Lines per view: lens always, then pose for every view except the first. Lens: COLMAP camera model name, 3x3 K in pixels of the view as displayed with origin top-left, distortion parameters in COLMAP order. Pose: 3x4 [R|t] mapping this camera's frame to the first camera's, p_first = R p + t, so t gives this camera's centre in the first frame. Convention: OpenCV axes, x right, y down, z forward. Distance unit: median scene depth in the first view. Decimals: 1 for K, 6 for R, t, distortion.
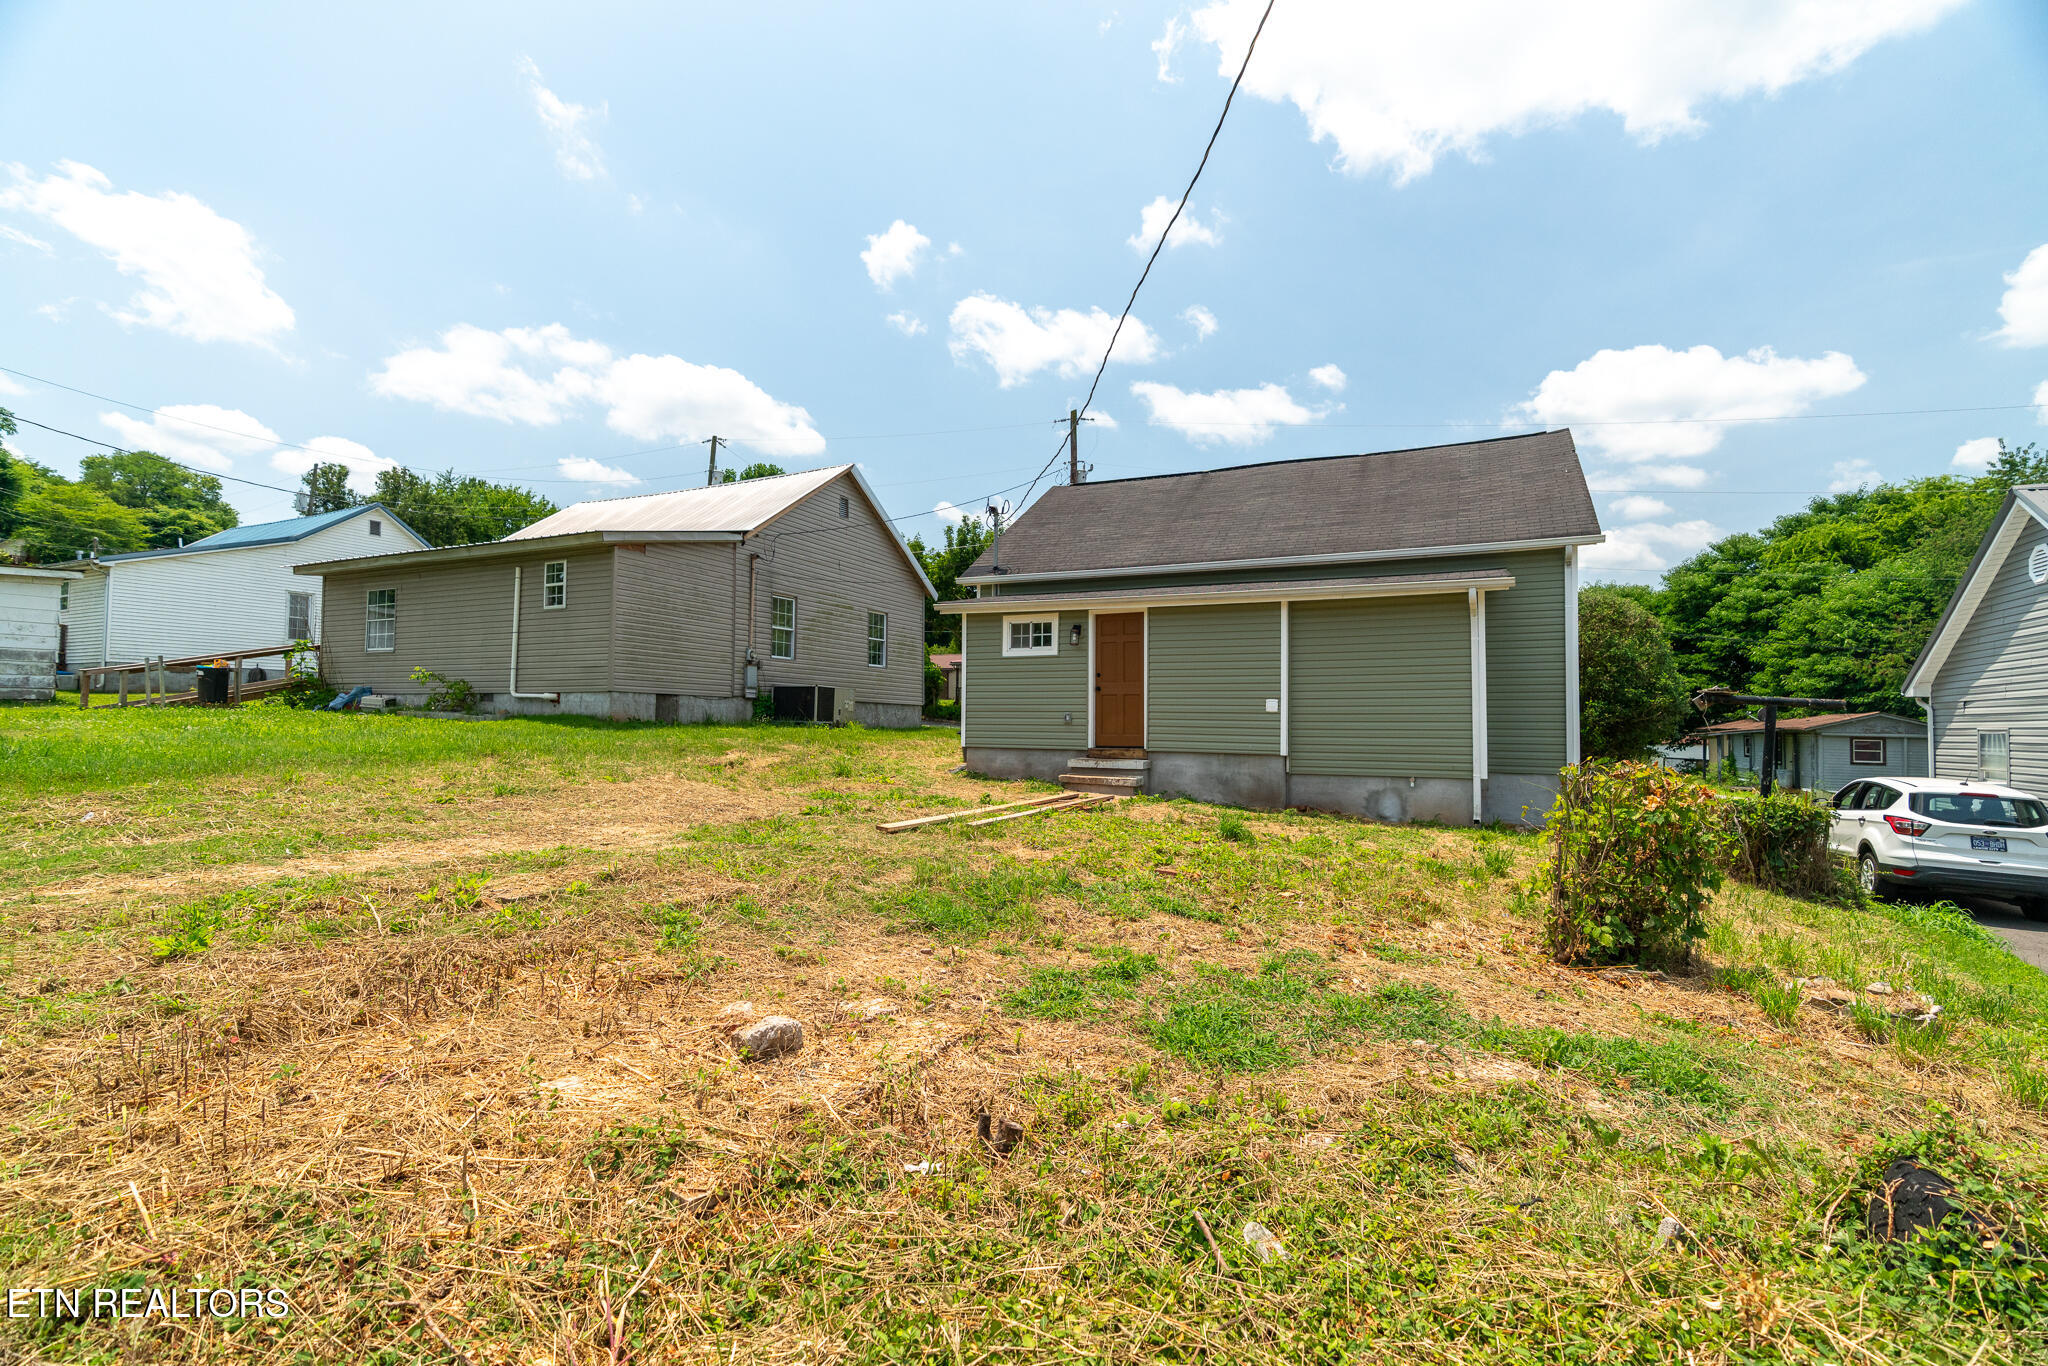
lens RADIAL K [[924.4, 0, 1026.9], [0, 924.4, 678.6], [0, 0, 1]] dist [-0.002823, 0.002842]
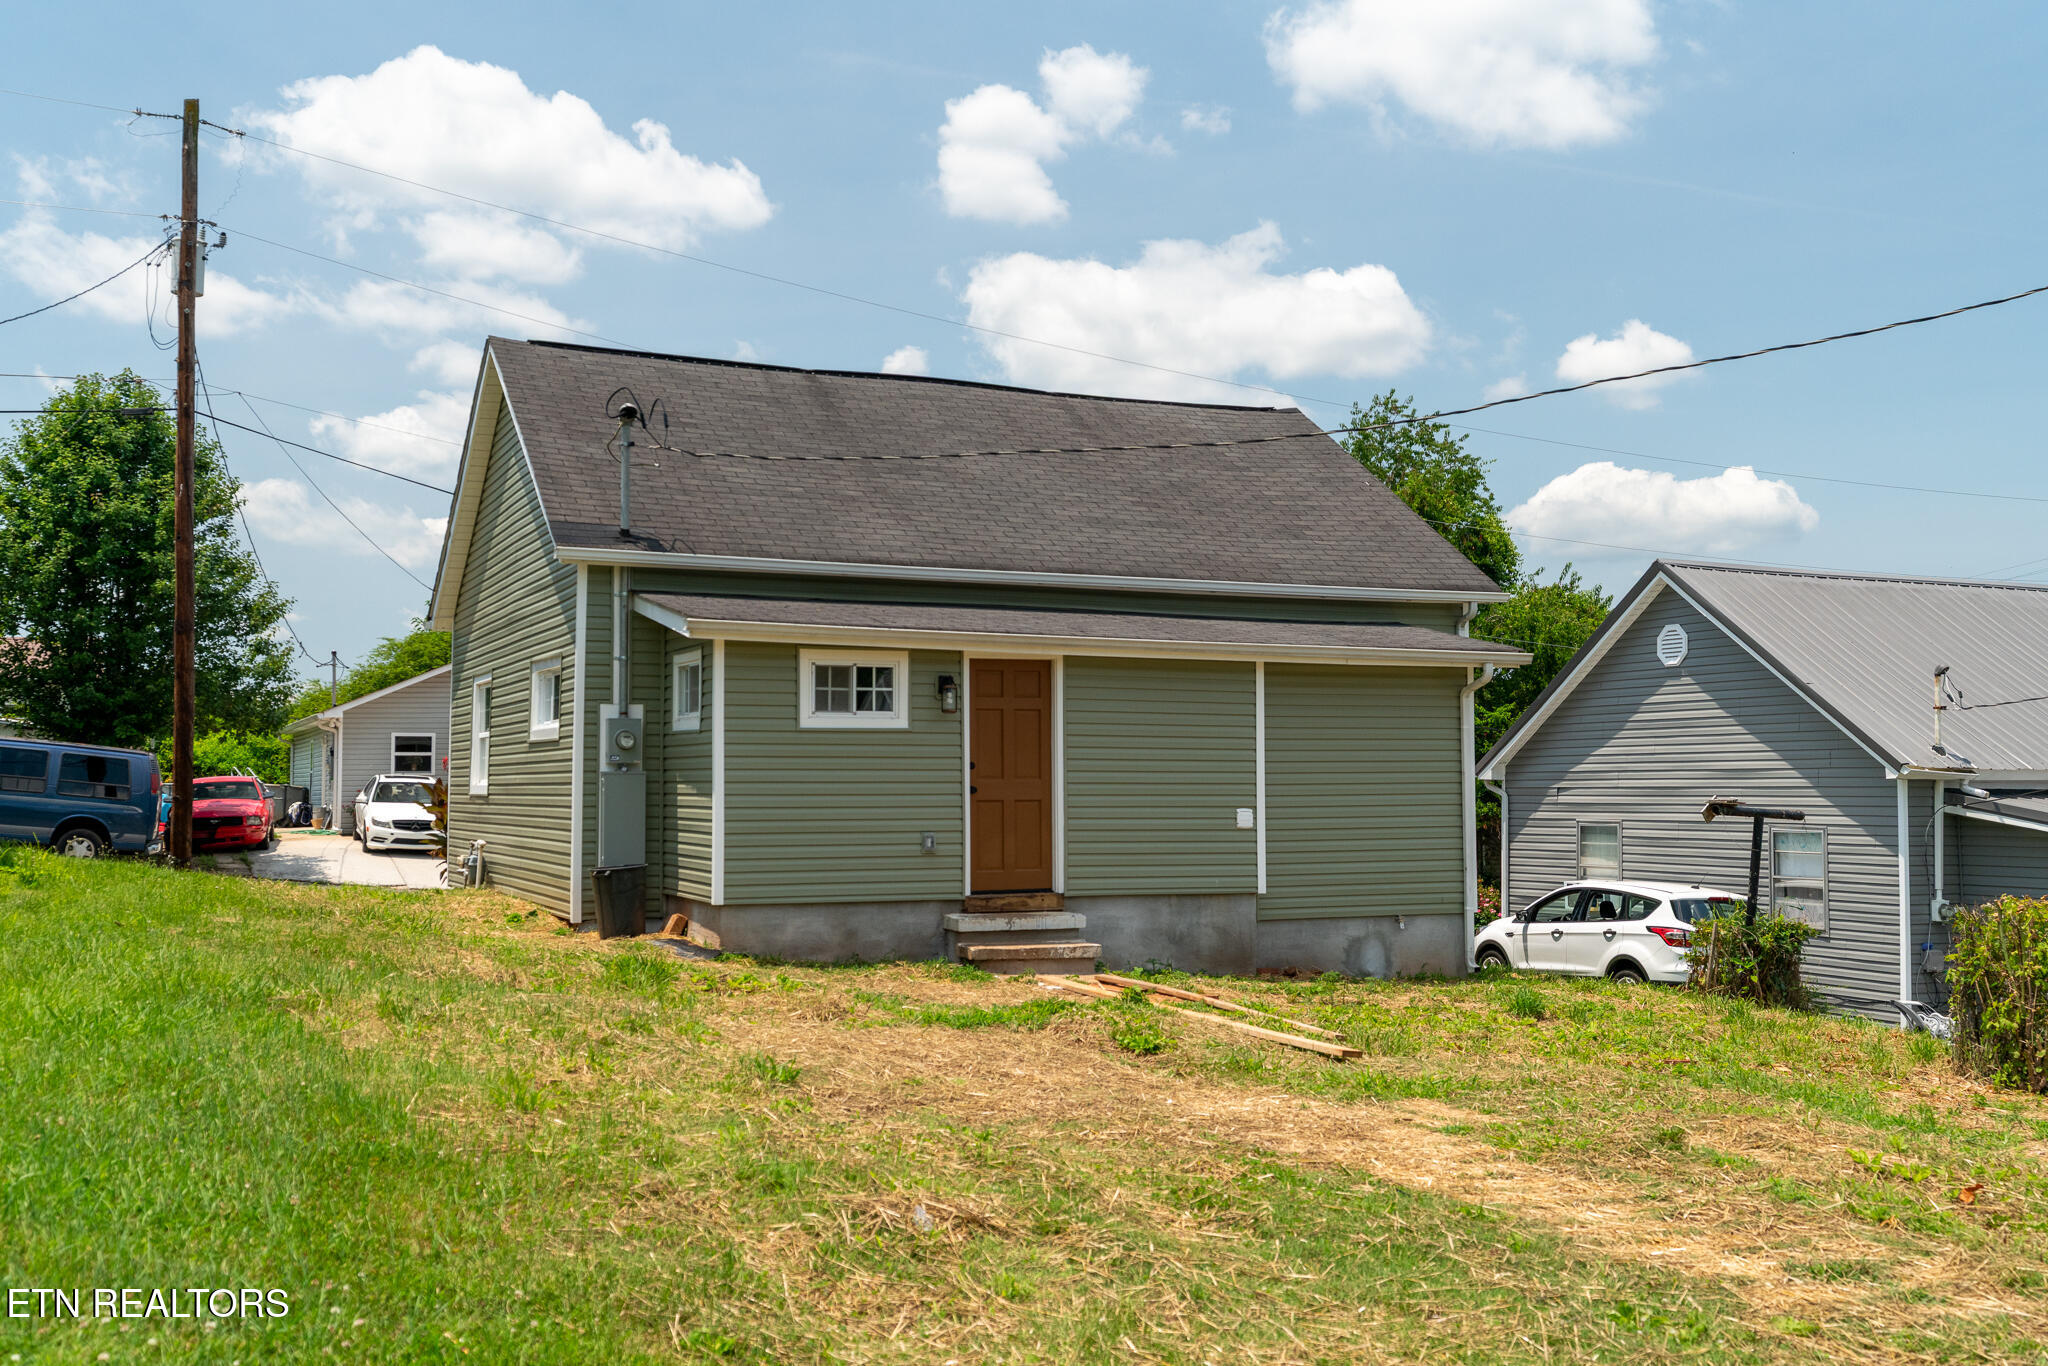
lens RADIAL K [[2002.8, 0, 1011.8], [0, 2002.8, 684.9], [0, 0, 1]] dist [0.021353, 0.000000]
pose [[0.645211, 0.027195, 0.763520, -0.851402], [-0.031794, 0.999456, -0.008731, -0.043737], [-0.763342, -0.018642, 0.645725, 0.191489]]
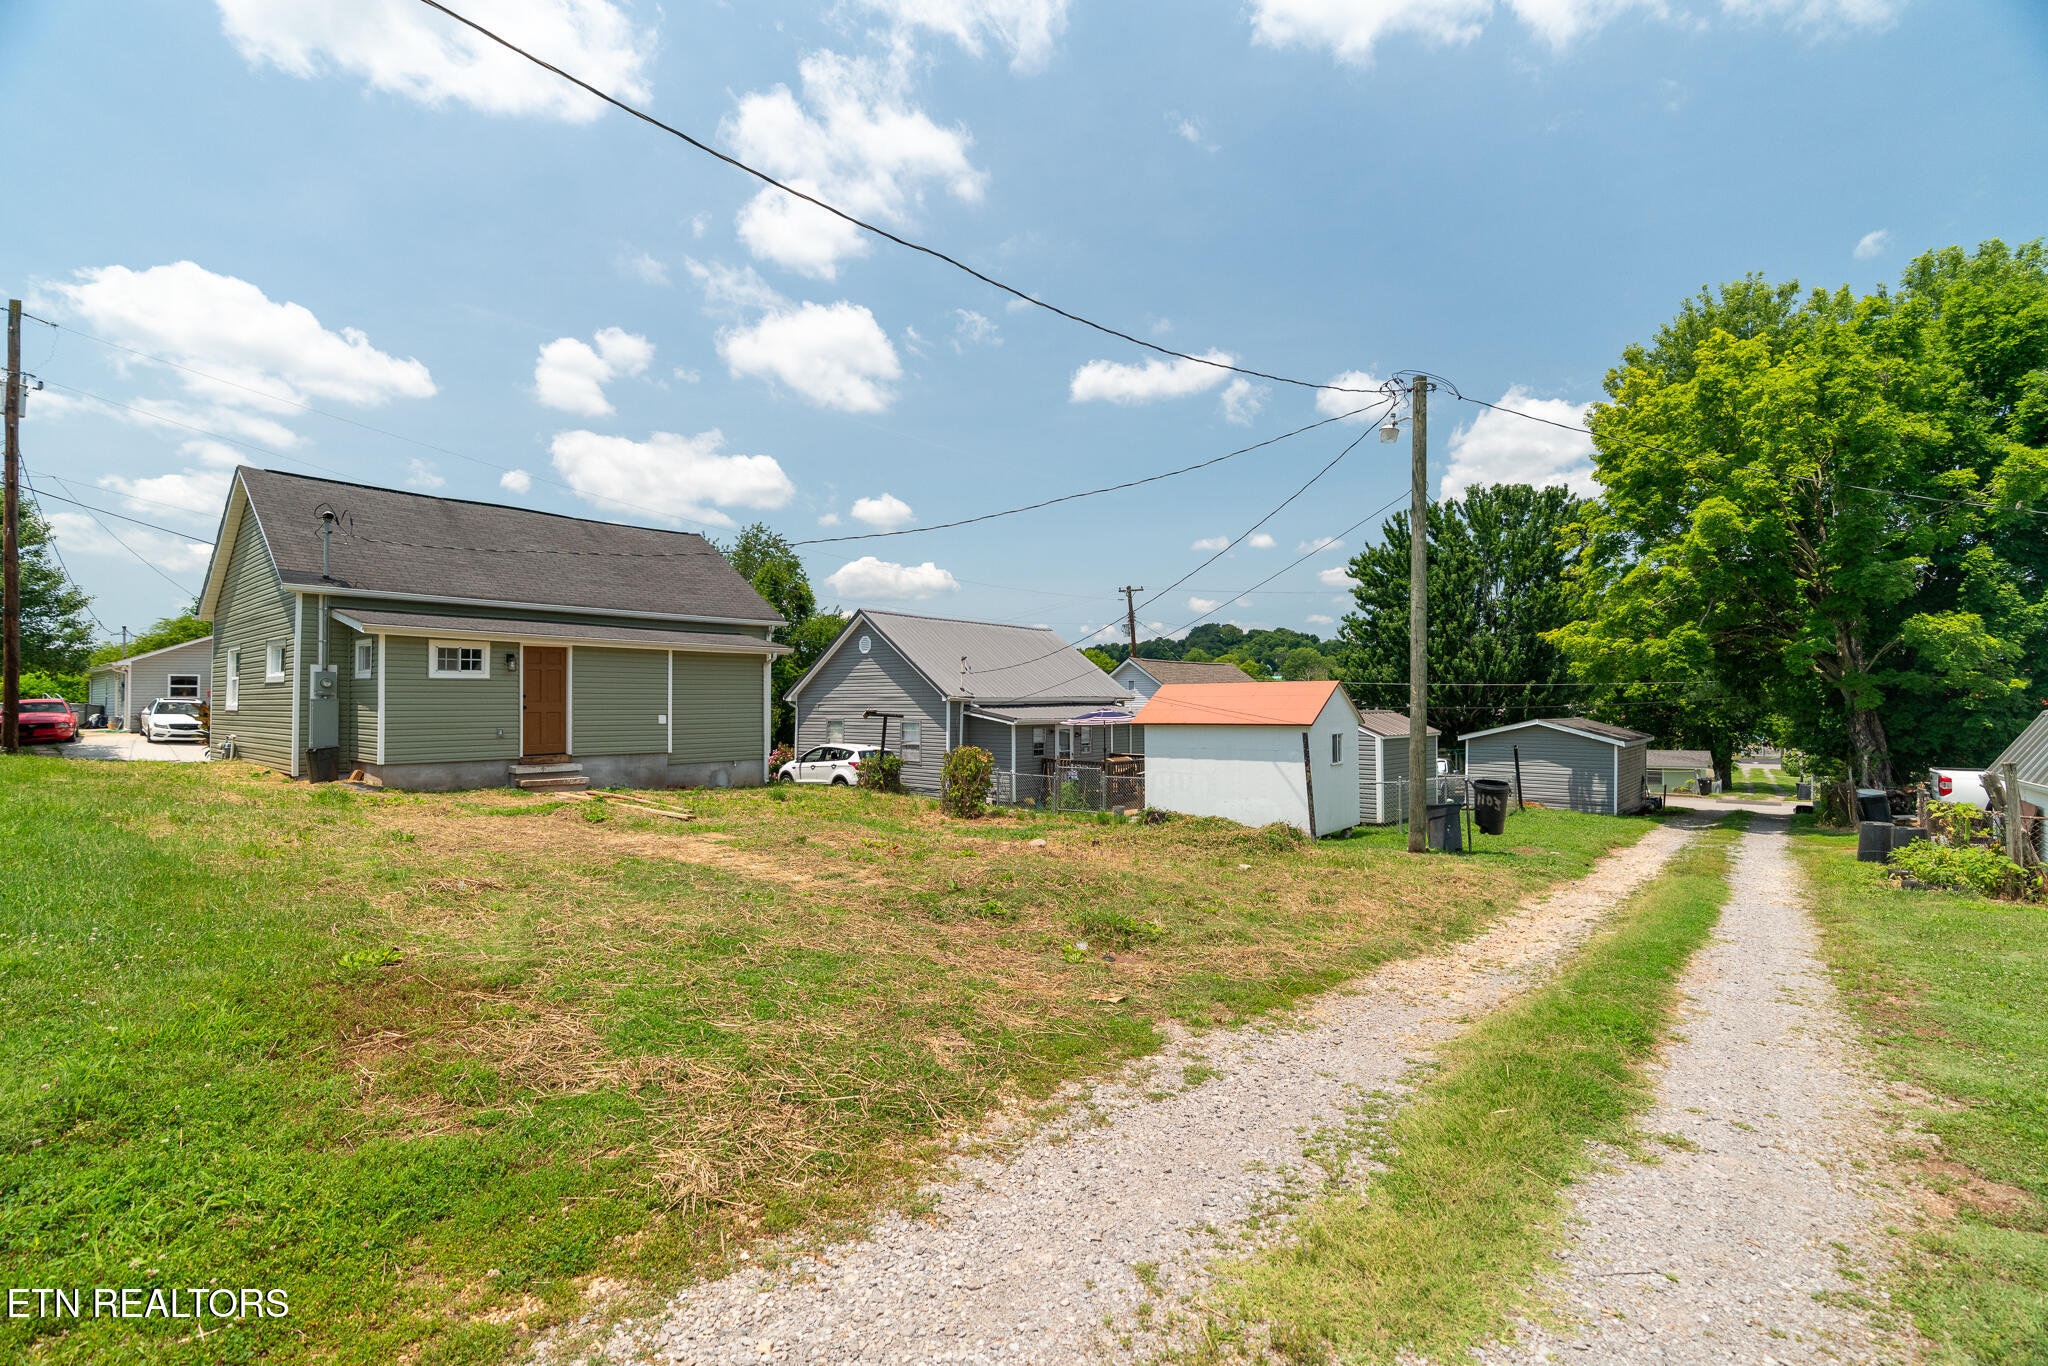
lens RADIAL K [[924.4, 0, 1020.2], [0, 924.4, 683.1], [0, 0, 1]] dist [-0.002823, 0.002842]
pose [[0.251001, 0.007822, 0.967955, -0.938348], [-0.045362, 0.998964, 0.003690, -0.055528], [-0.966923, -0.044834, 0.251096, 0.069228]]
